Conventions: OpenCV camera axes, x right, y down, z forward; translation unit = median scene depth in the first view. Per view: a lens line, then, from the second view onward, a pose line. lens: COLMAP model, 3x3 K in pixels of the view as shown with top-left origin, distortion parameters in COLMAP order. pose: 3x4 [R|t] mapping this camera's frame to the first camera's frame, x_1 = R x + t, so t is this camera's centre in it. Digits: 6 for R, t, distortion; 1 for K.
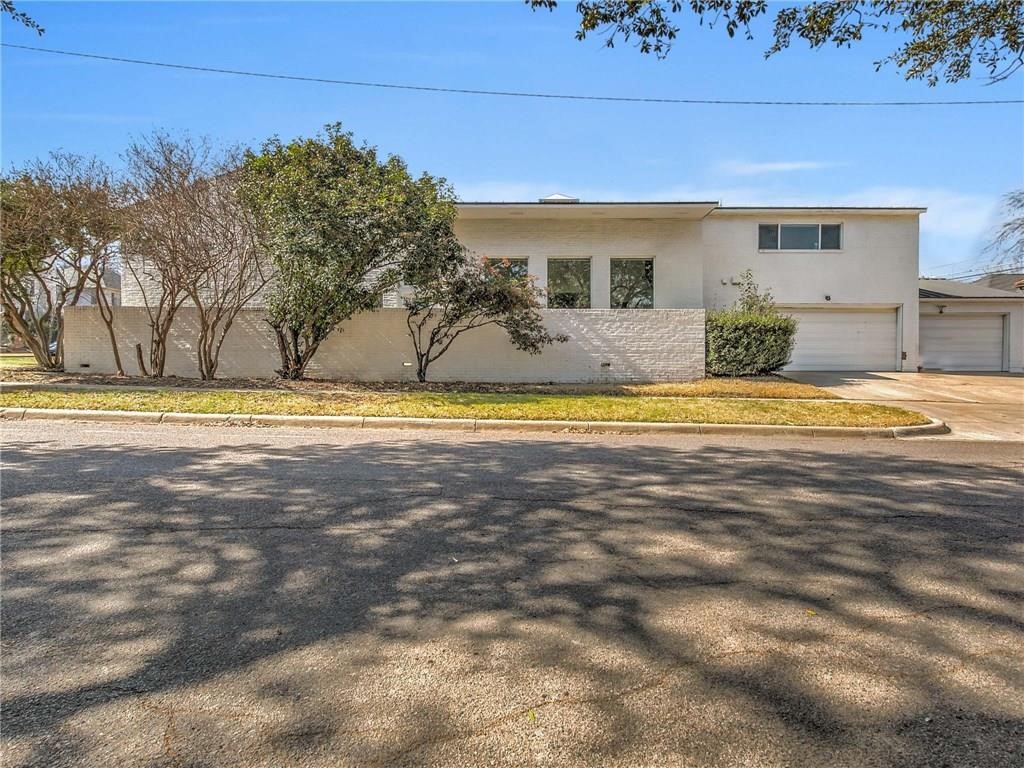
lens RADIAL K [[522.7, 0, 514.0], [0, 522.7, 372.9], [0, 0, 1]] dist [0.004188, 0.000319]
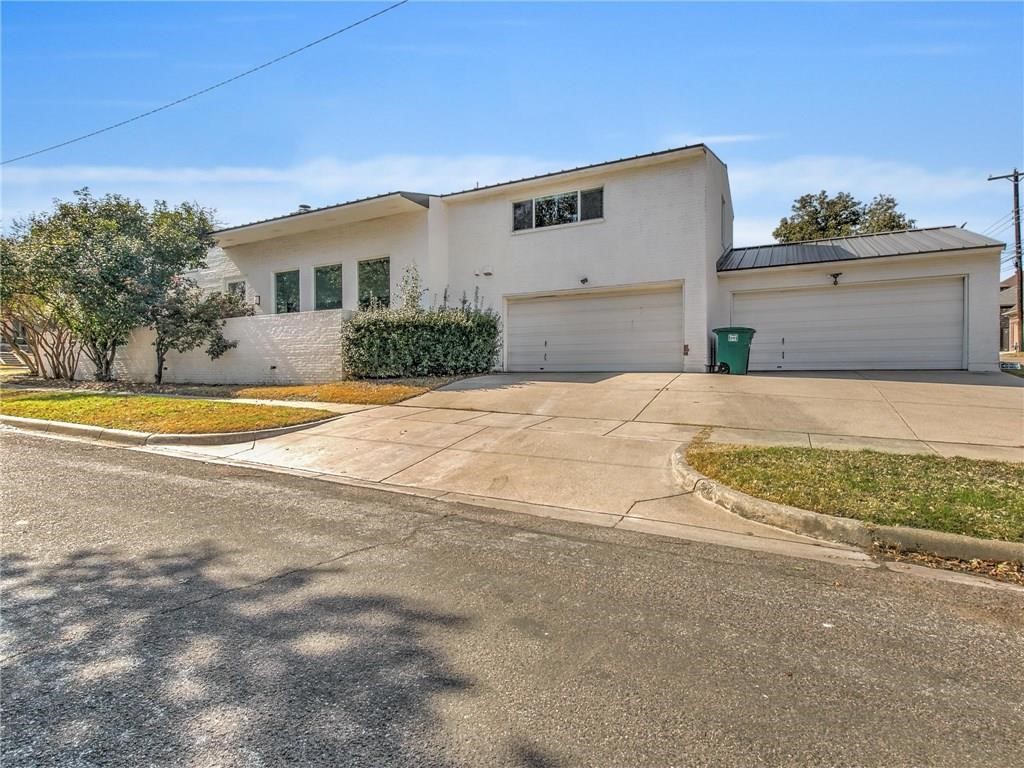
lens RADIAL K [[522.7, 0, 514.0], [0, 522.7, 372.9], [0, 0, 1]] dist [0.004188, 0.000319]
pose [[0.879841, -0.006171, -0.475227, 0.922181], [0.003199, 0.999970, -0.007061, 0.003525], [0.475257, 0.004692, 0.879835, 0.256171]]
